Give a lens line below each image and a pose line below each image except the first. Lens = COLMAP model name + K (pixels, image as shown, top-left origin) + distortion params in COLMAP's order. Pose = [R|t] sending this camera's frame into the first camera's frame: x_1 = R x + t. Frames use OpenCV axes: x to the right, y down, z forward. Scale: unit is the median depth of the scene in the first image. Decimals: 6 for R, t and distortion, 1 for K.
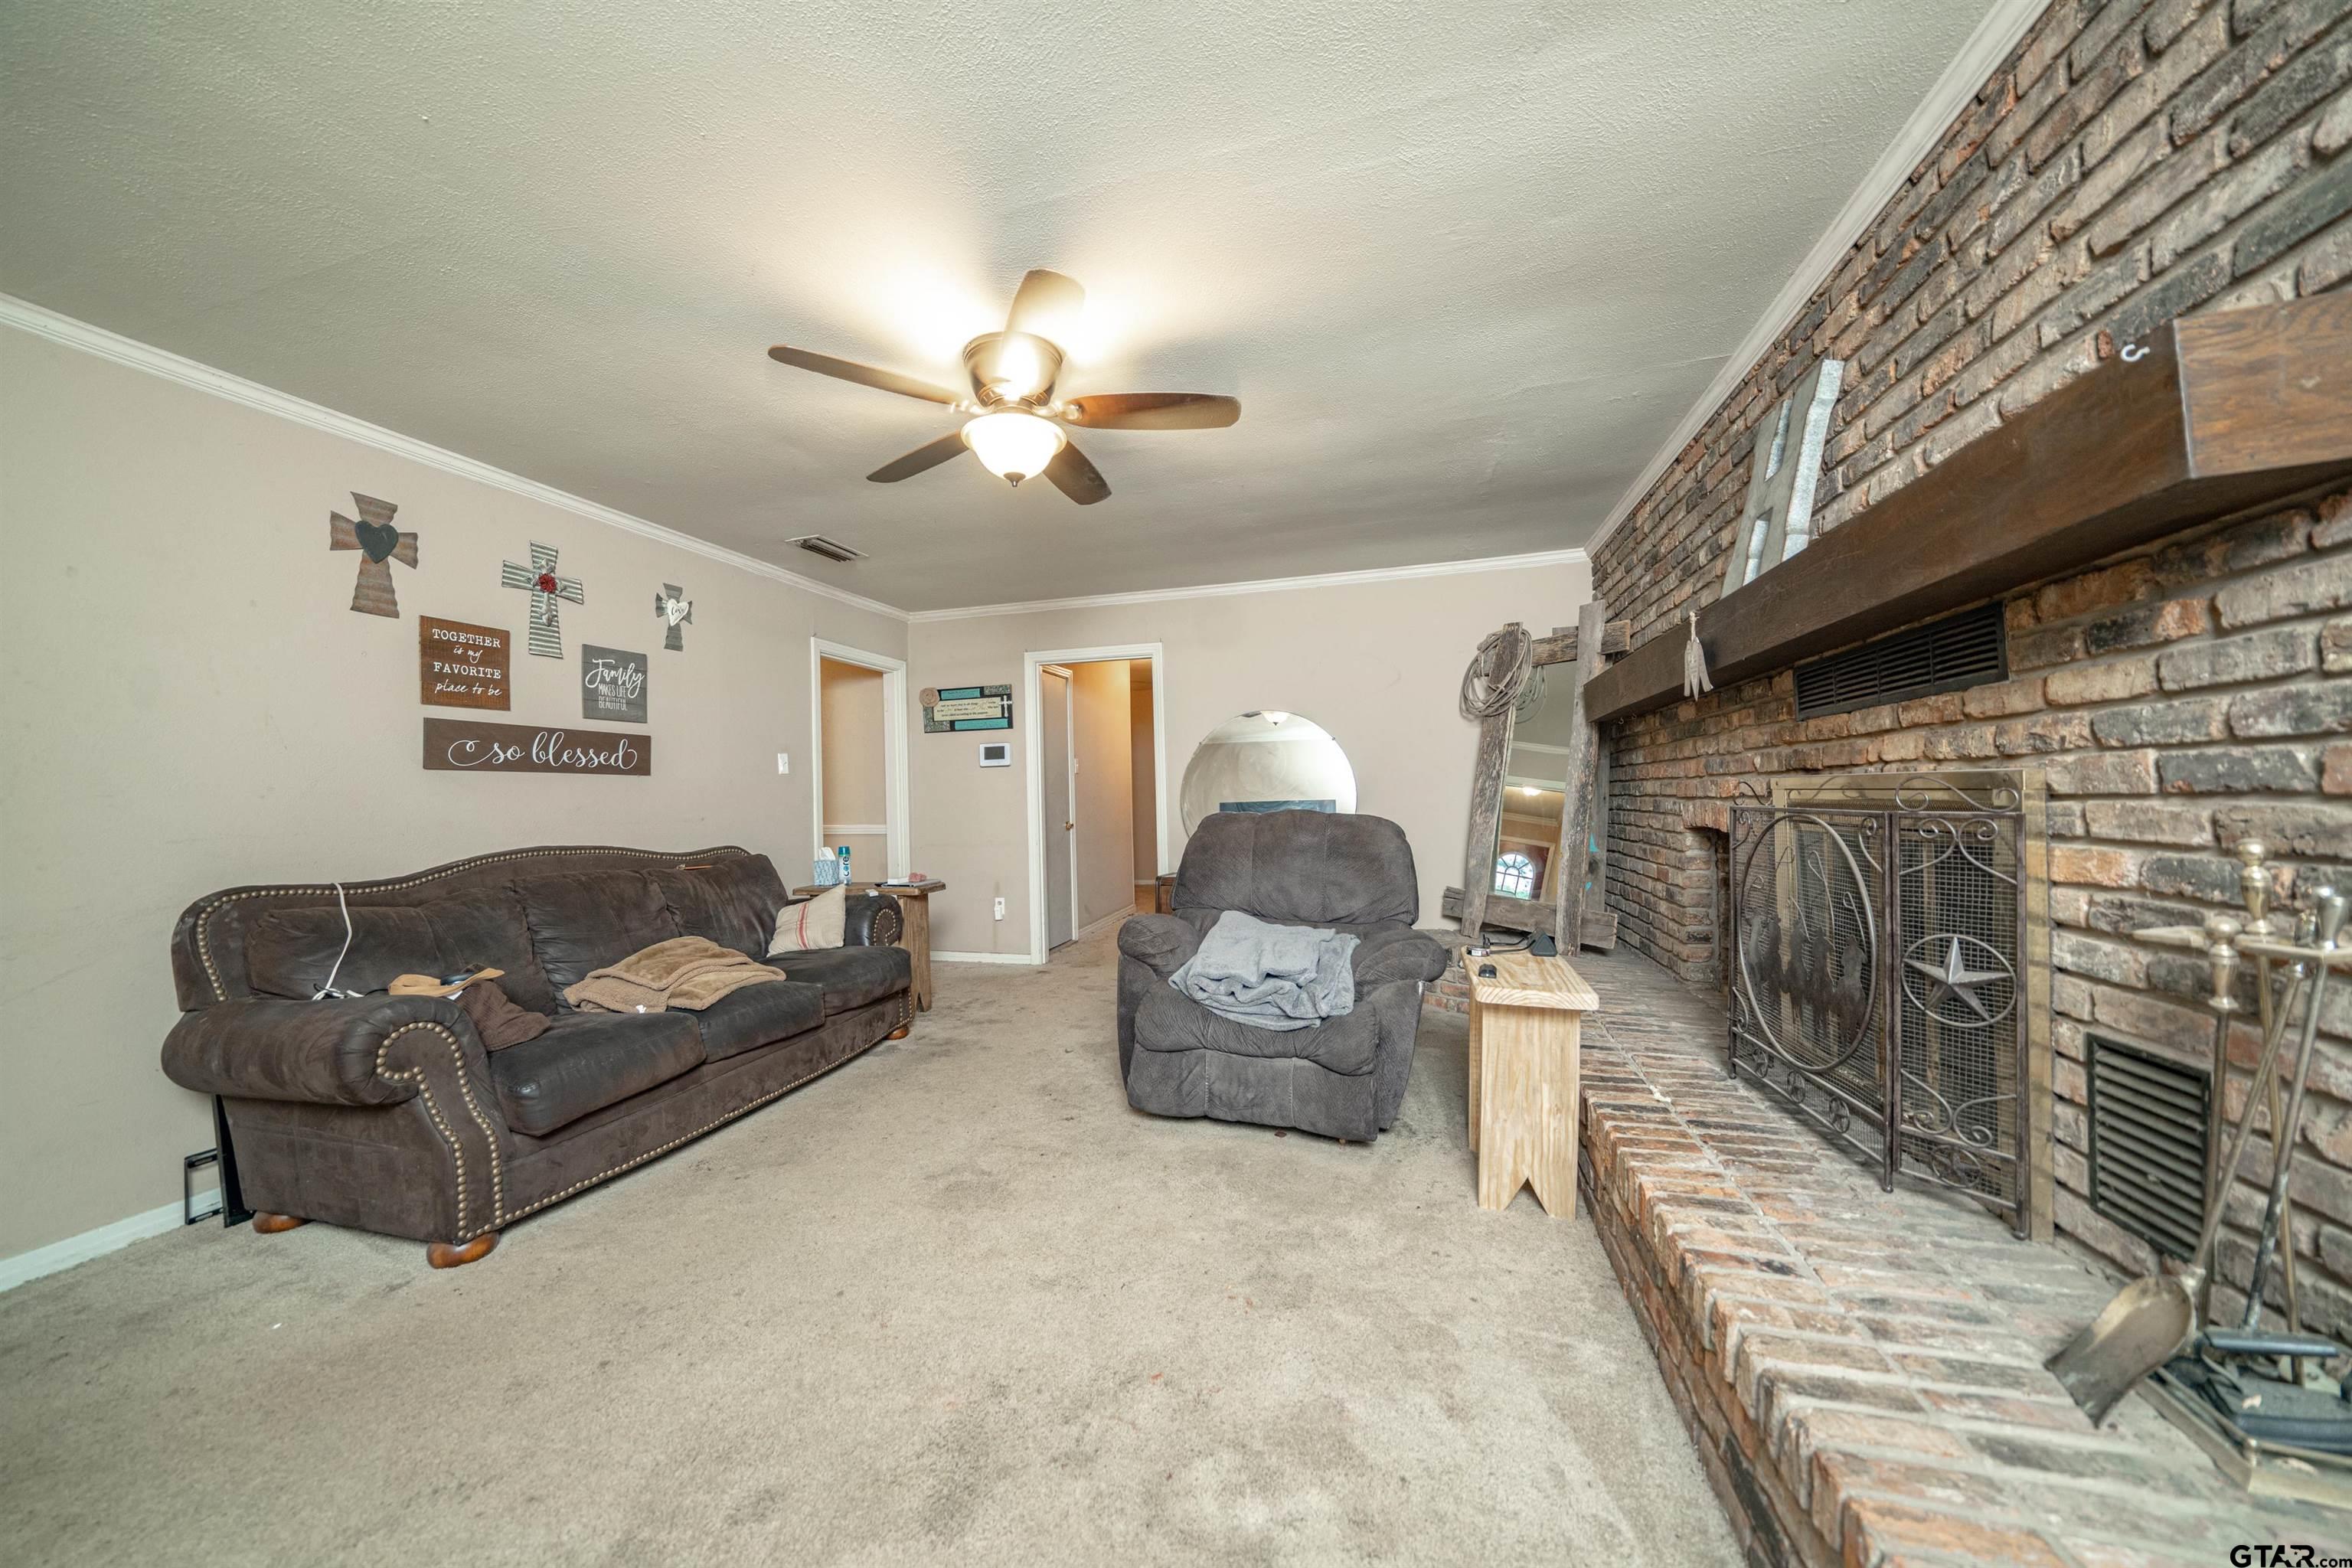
lens RADIAL K [[812.0, 0, 1169.0], [0, 812.0, 787.7], [0, 0, 1]] dist [-0.017630, 0.000122]
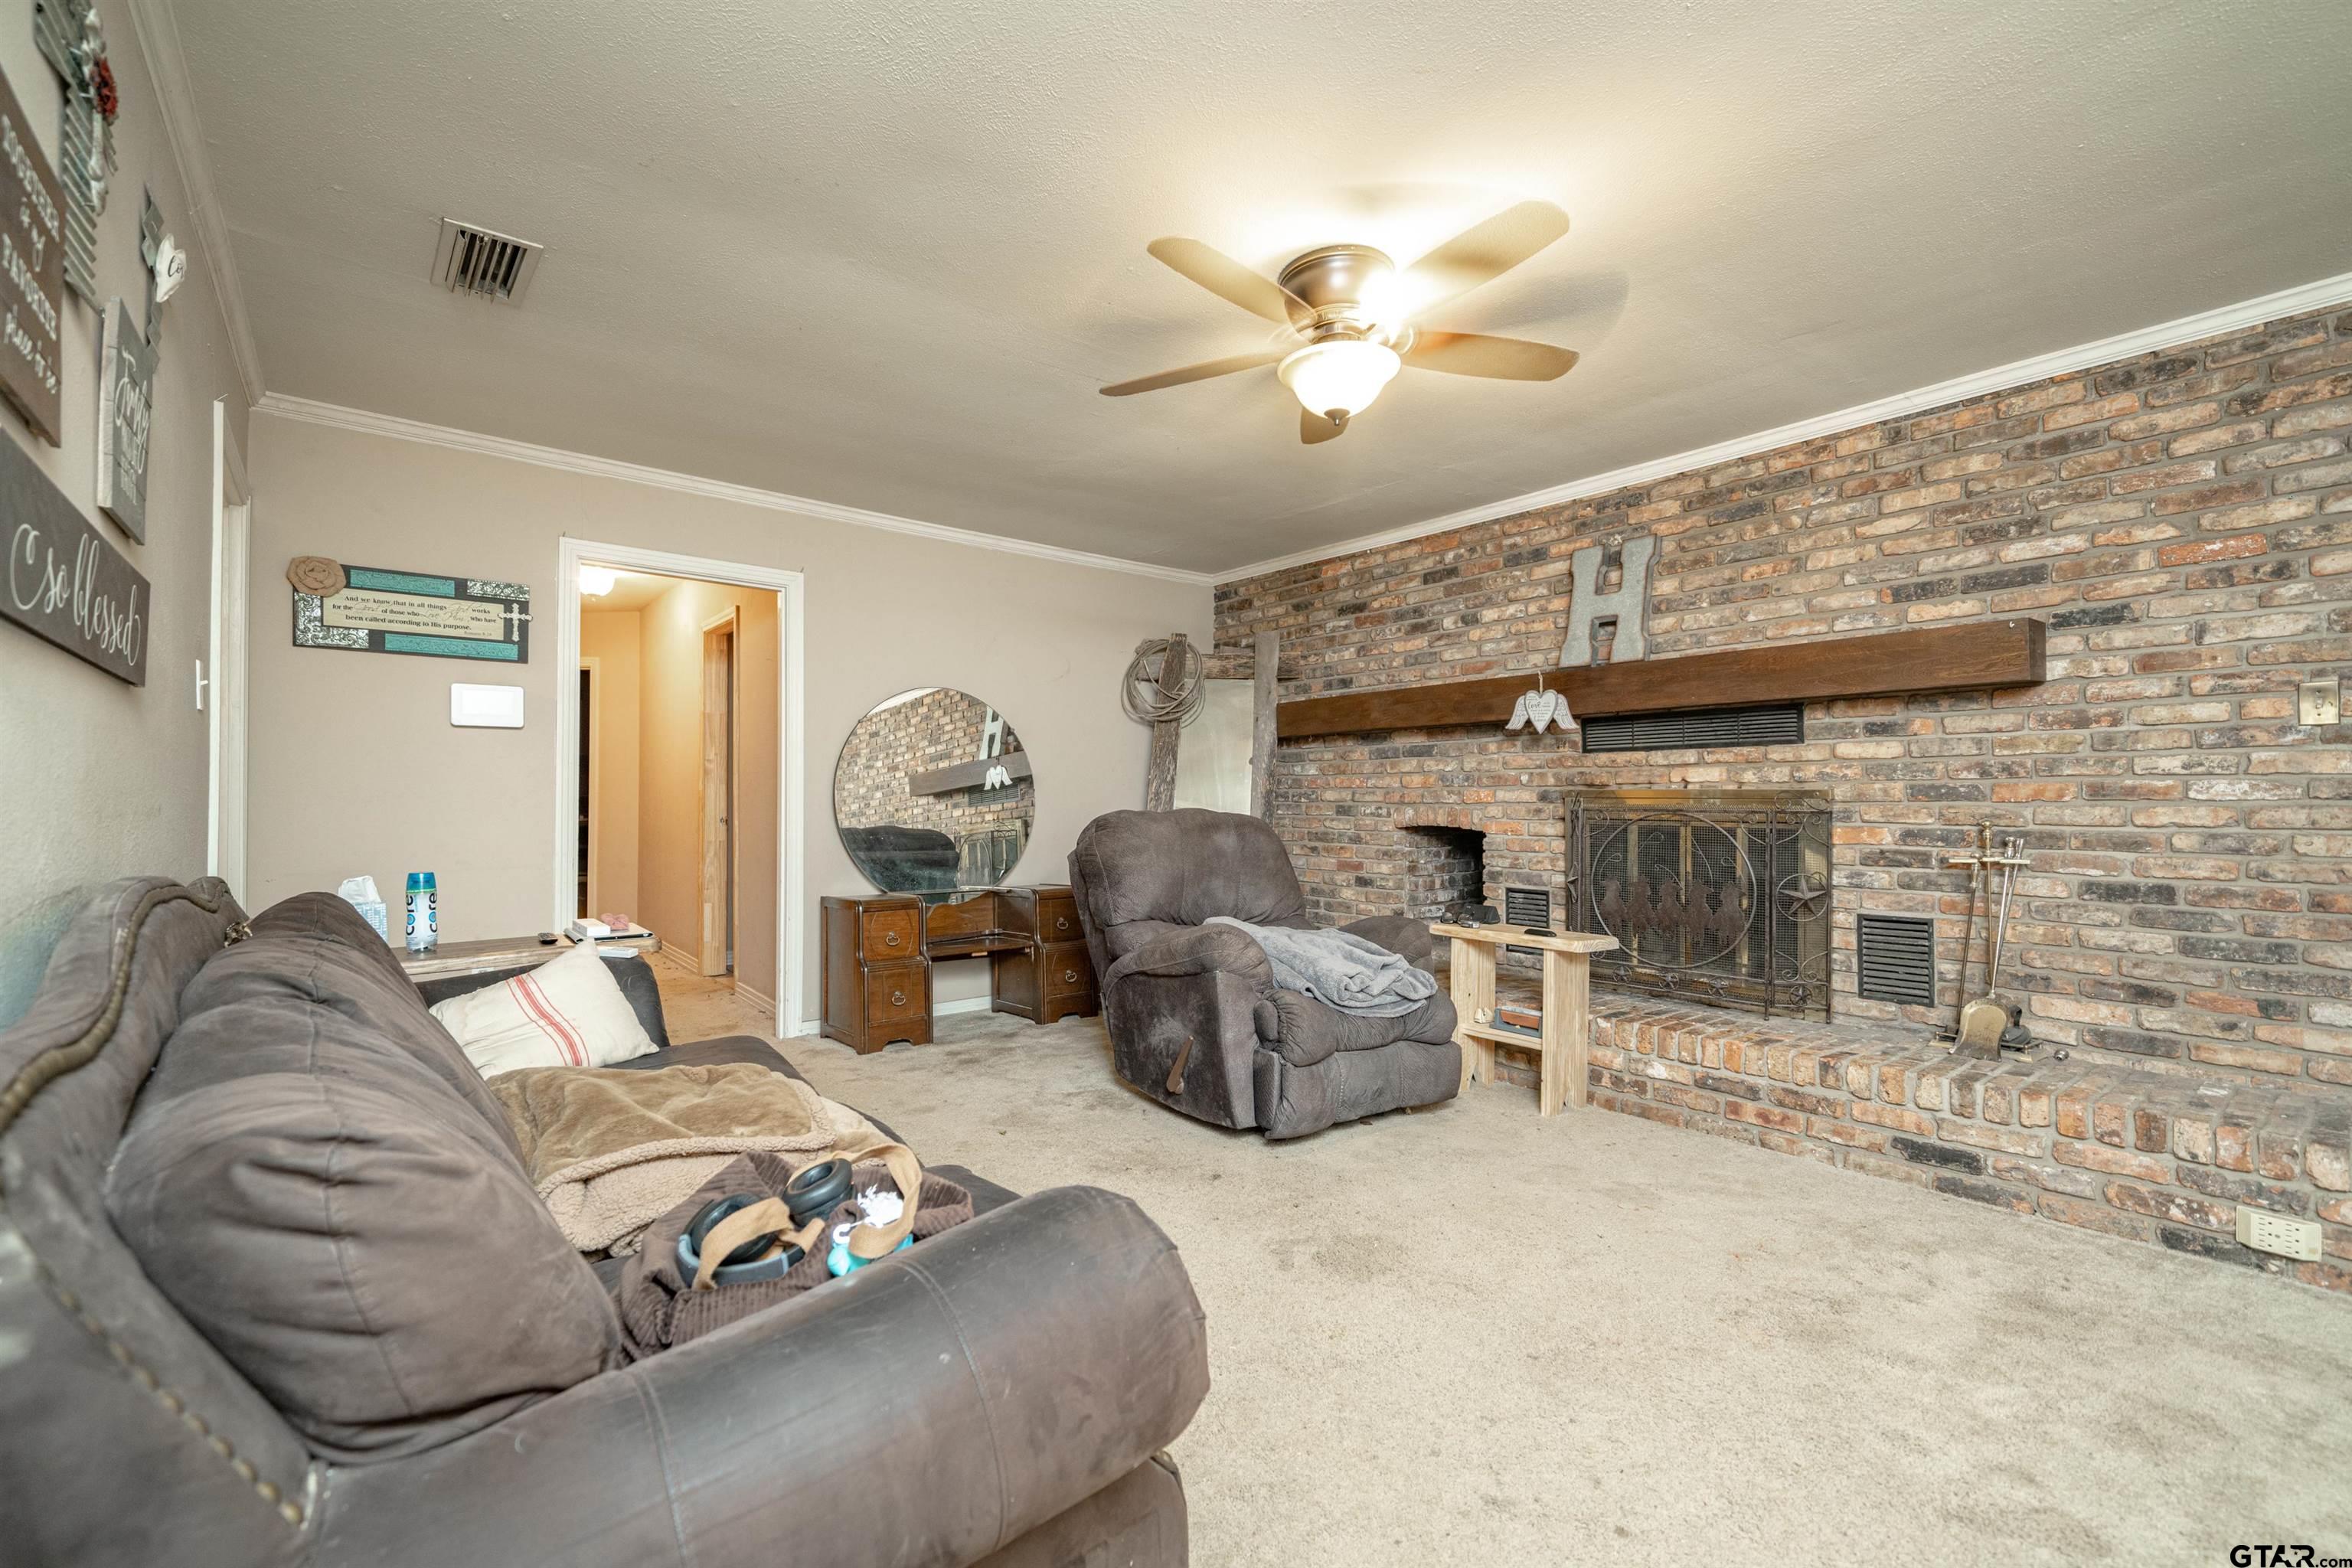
lens RADIAL K [[985.3, 0, 1151.5], [0, 985.3, 788.2], [0, 0, 1]] dist [0.002331, 0.000090]
pose [[0.583188, 0.033074, 0.811663, -0.906061], [-0.026073, 0.999418, -0.021991, 0.034151], [-0.811918, -0.008338, 0.583711, 0.430098]]
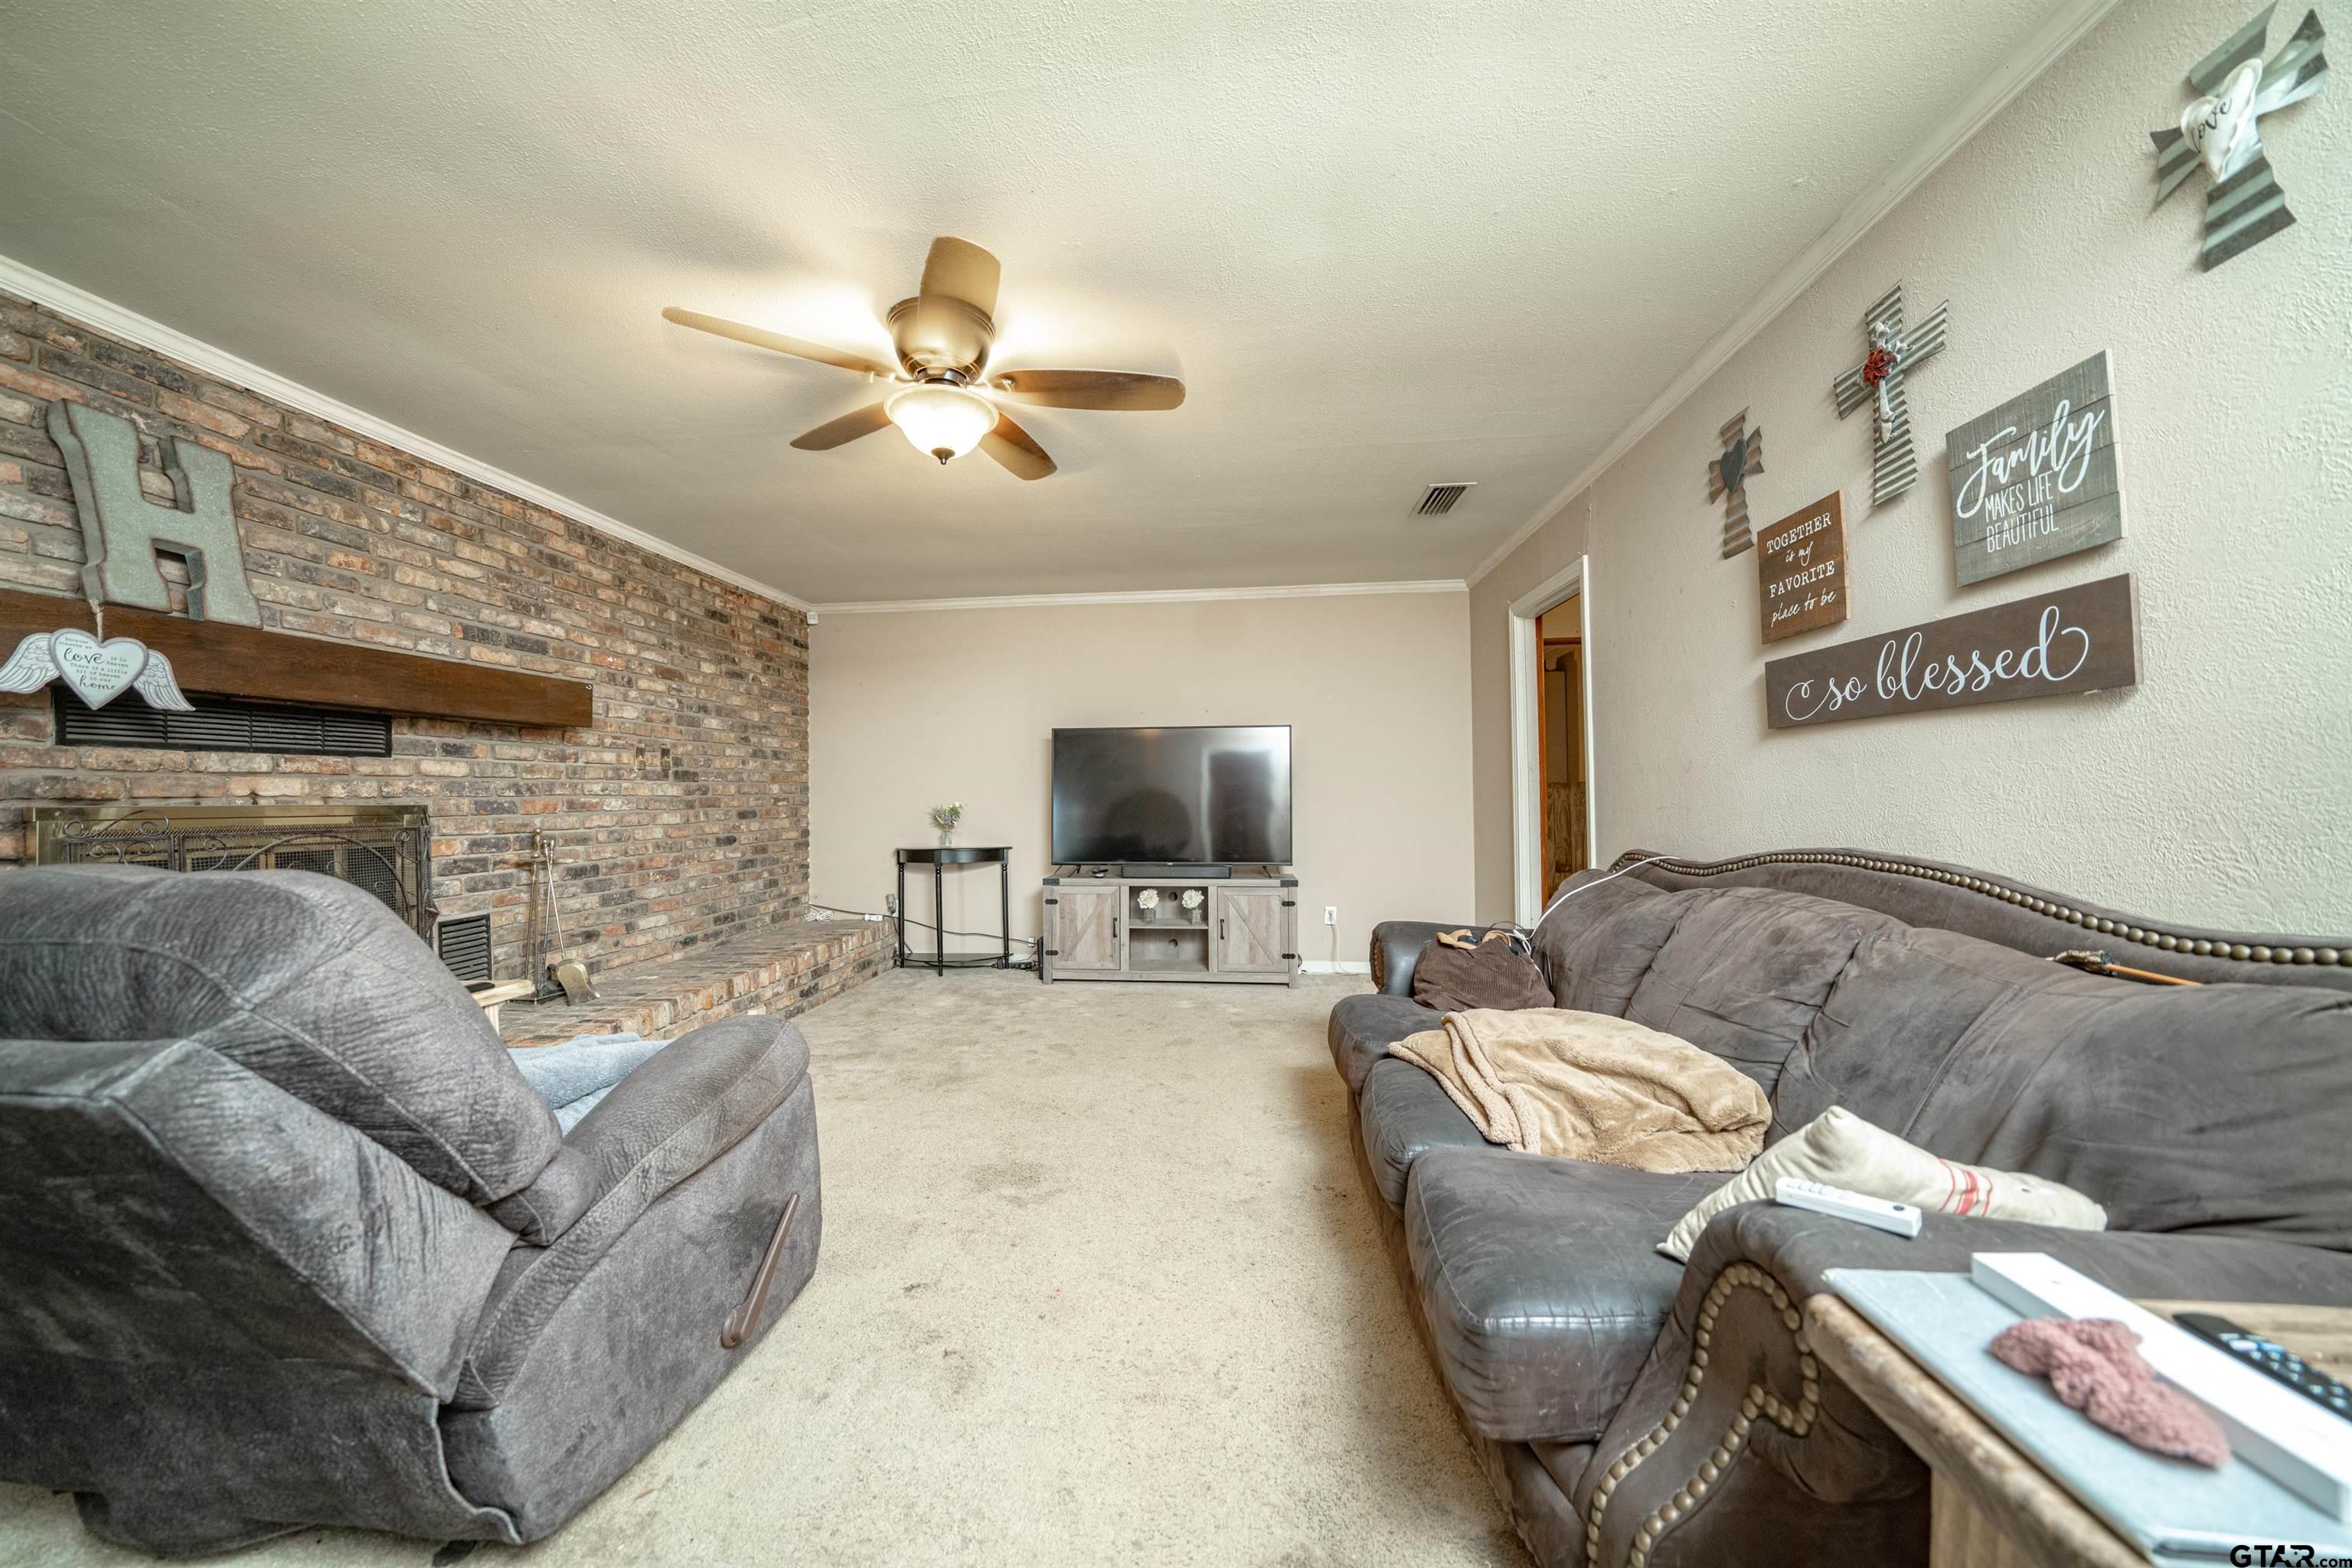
lens RADIAL K [[812.0, 0, 1159.2], [0, 812.0, 791.6], [0, 0, 1]] dist [-0.017630, 0.000122]
pose [[-0.984779, 0.035763, -0.170093, -0.207870], [0.039145, 0.999096, -0.016571, 0.023712], [0.169347, -0.022977, -0.985289, 1.551243]]
